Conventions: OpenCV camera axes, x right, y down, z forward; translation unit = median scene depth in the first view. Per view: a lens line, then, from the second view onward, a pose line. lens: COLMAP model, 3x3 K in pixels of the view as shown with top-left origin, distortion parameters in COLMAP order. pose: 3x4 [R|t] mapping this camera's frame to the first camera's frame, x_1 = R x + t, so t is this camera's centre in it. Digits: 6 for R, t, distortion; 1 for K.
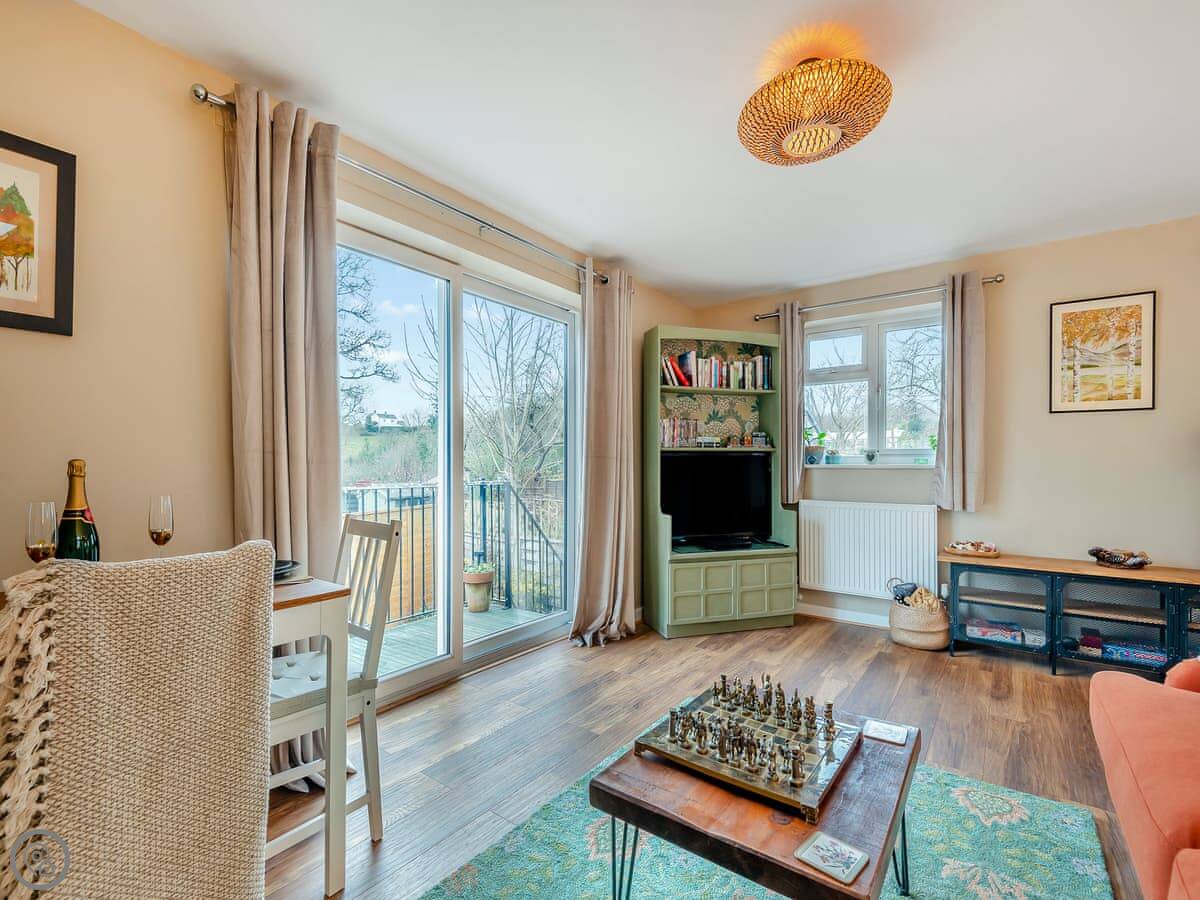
lens RADIAL K [[538.2, 0, 595.1], [0, 538.2, 464.5], [0, 0, 1]] dist [0.003038, -0.012520]
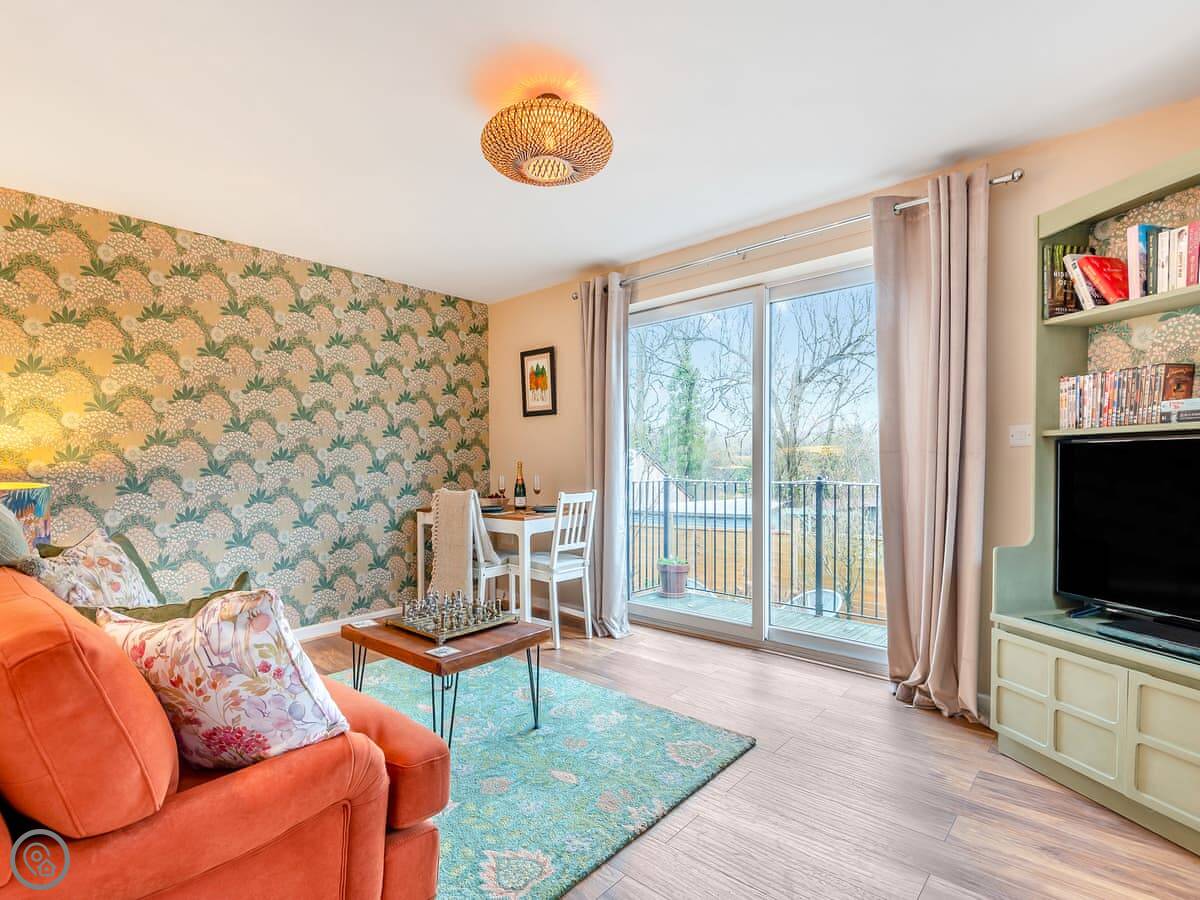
lens RADIAL K [[597.5, 0, 569.9], [0, 597.5, 477.4], [0, 0, 1]] dist [-0.035224, -0.000041]
pose [[-0.115248, 0.024326, -0.993039, 0.827990], [0.005941, 0.999699, 0.023800, 0.000083], [0.993319, -0.003156, -0.115357, 0.604237]]
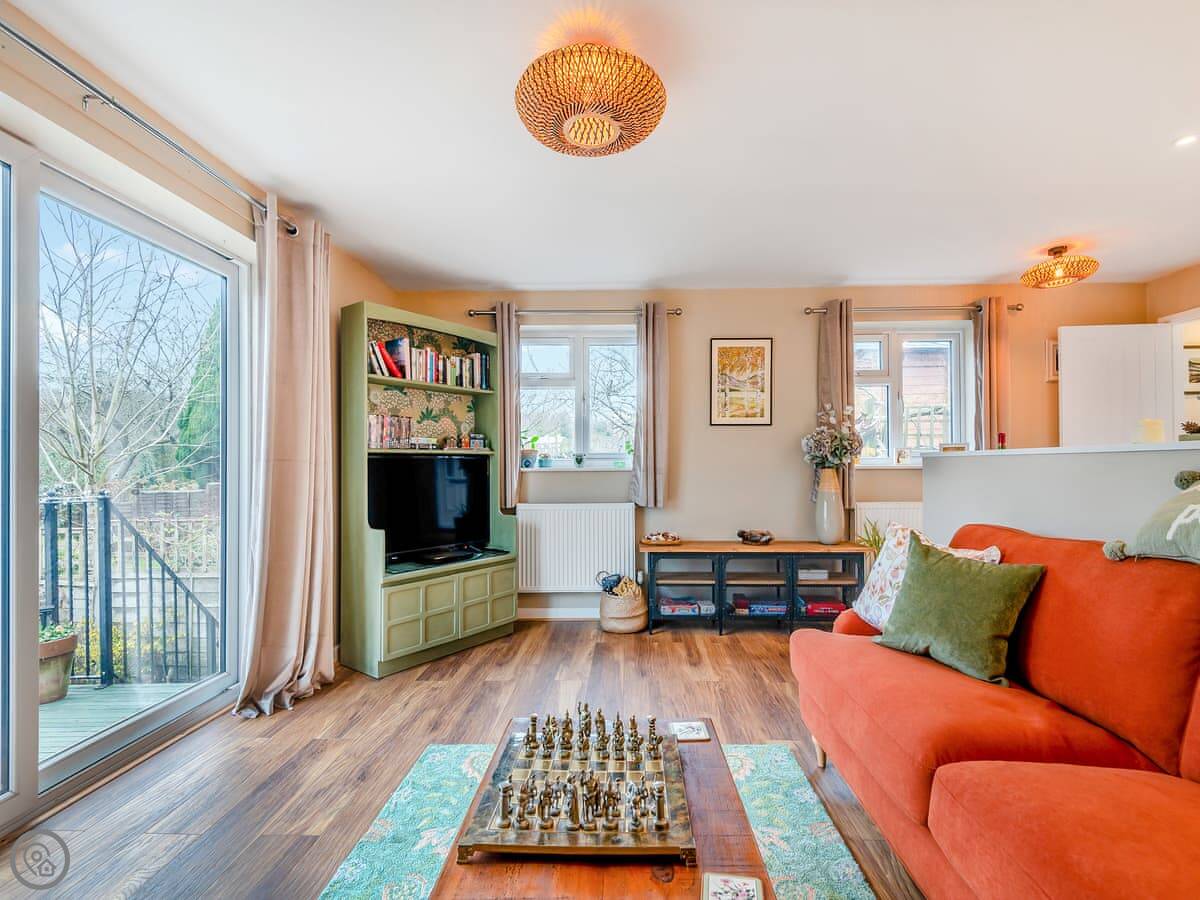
lens RADIAL K [[544.8, 0, 627.4], [0, 544.8, 462.1], [0, 0, 1]] dist [0.018777, -0.014717]
pose [[0.801104, -0.001068, 0.598525, -0.065169], [0.007668, 0.999935, -0.008478, -0.000821], [-0.598476, 0.011382, 0.801060, 0.088897]]
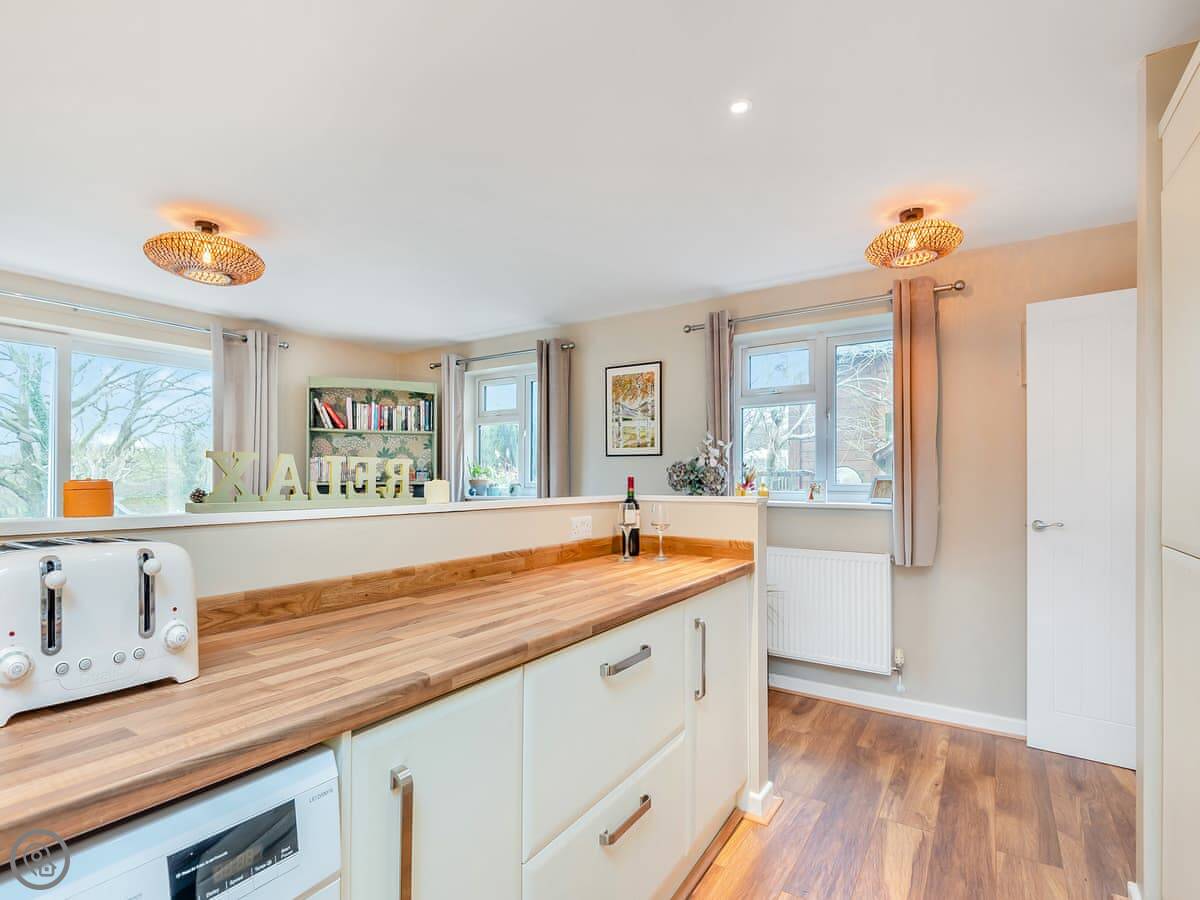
lens RADIAL K [[589.9, 0, 599.7], [0, 589.9, 476.2], [0, 0, 1]] dist [-0.000173, 0.000063]
pose [[0.997298, 0.001821, 0.073435, 0.679538], [-0.001239, 0.999967, -0.007971, -0.036705], [-0.073447, 0.007859, 0.997268, -0.321658]]
